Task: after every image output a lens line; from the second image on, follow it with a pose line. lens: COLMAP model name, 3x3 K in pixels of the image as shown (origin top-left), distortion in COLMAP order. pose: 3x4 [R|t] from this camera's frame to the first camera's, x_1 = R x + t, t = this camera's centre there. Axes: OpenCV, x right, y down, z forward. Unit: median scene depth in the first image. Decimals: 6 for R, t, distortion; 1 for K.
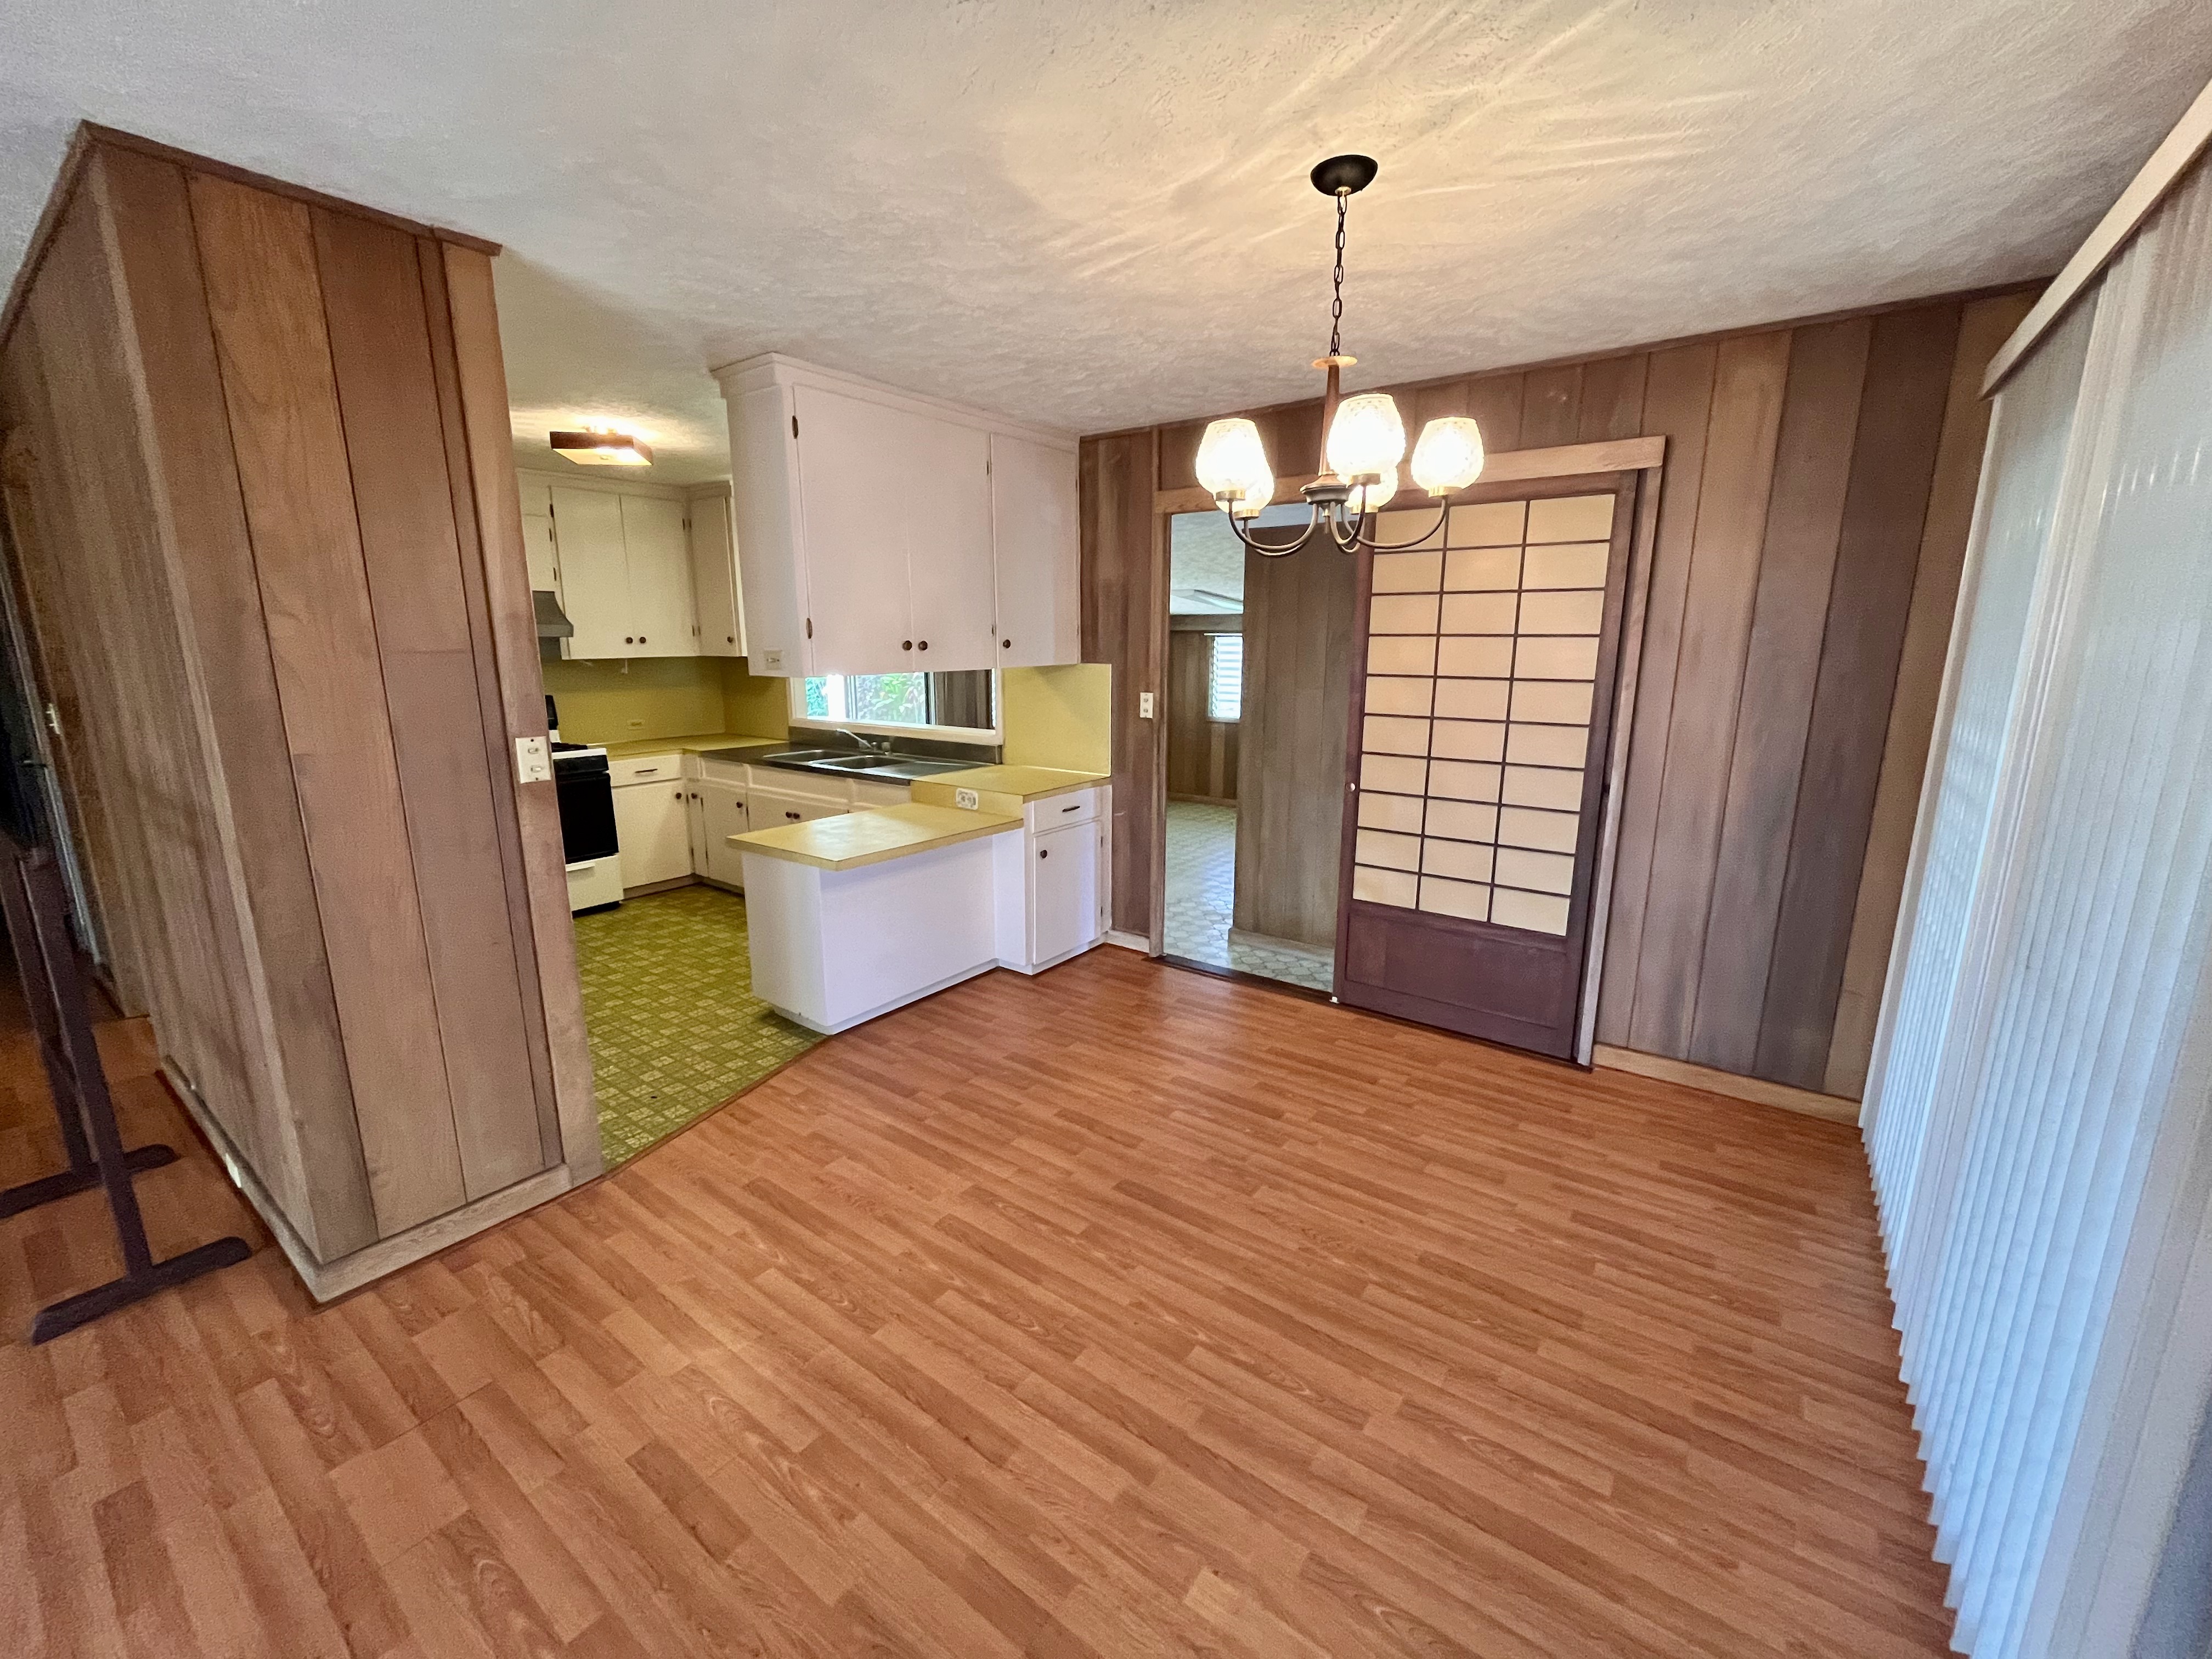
lens RADIAL K [[893.2, 0, 1112.5], [0, 893.2, 824.6], [0, 0, 1]] dist [0.002216, -0.000062]
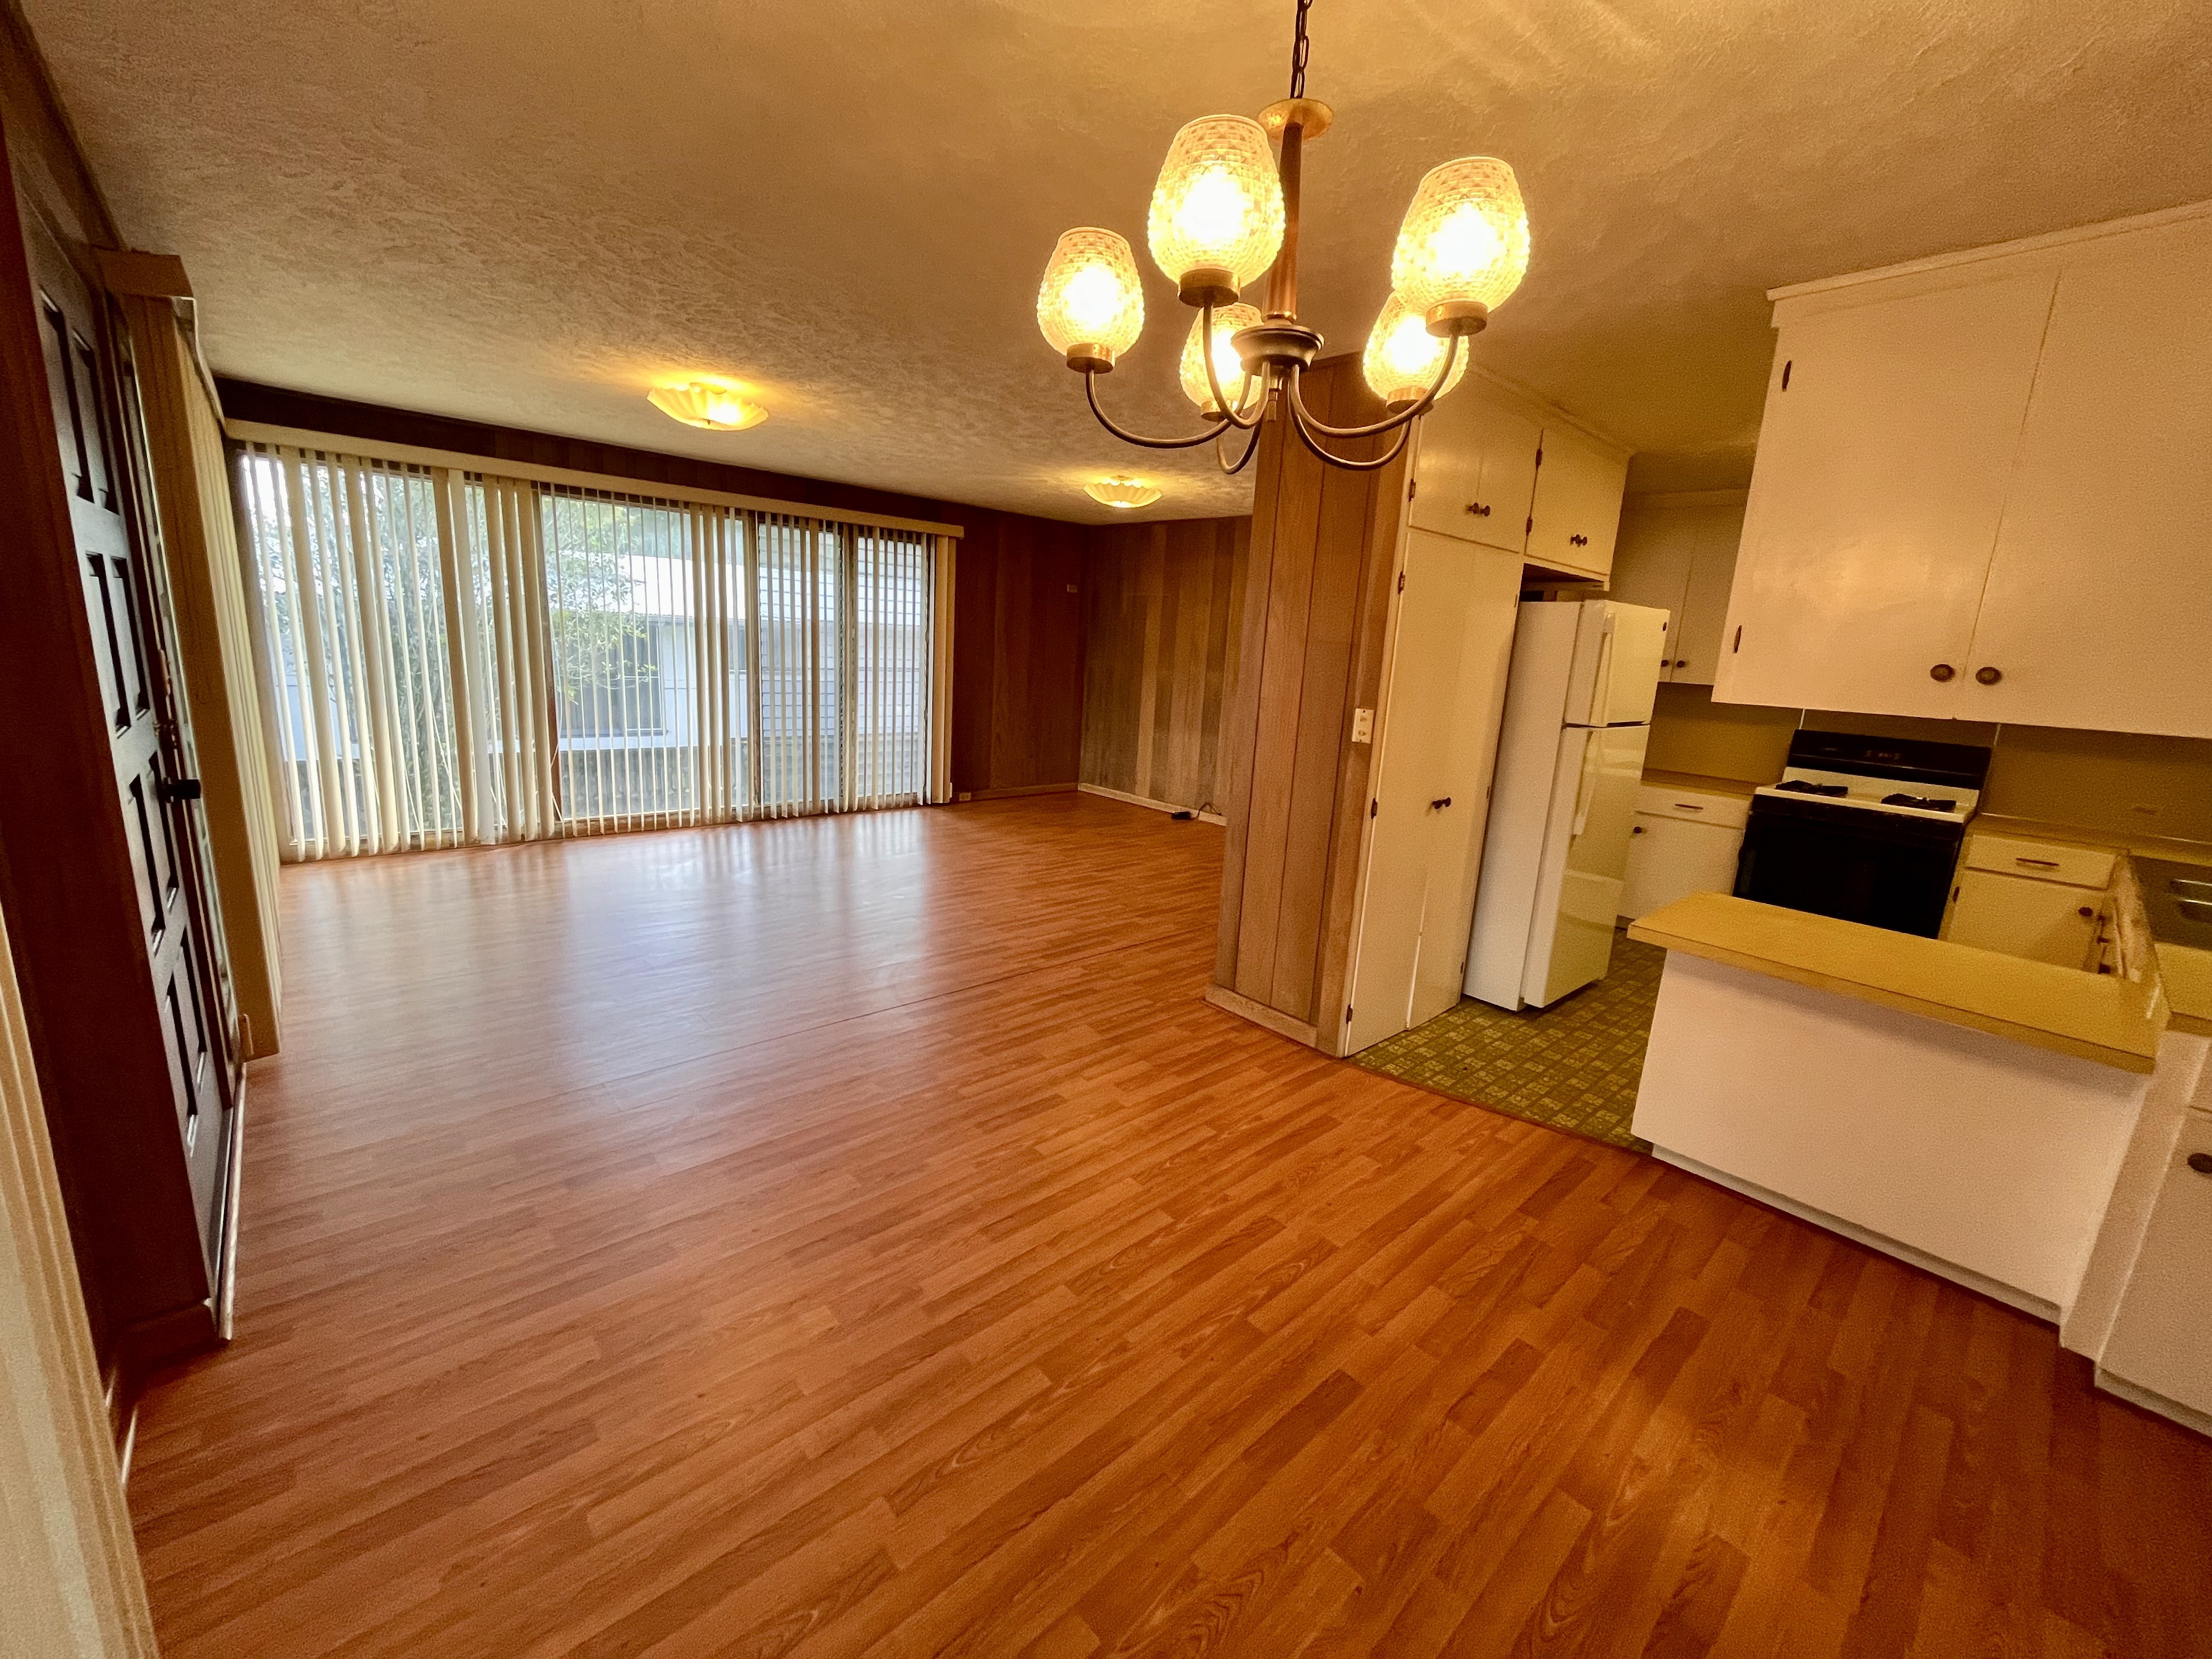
lens RADIAL K [[893.2, 0, 1115.1], [0, 893.2, 825.5], [0, 0, 1]] dist [0.002216, -0.000062]
pose [[-0.198354, 0.189981, -0.961542, 0.708966], [-0.257880, 0.936354, 0.238201, -0.151272], [0.945597, 0.295211, -0.136737, 0.850813]]
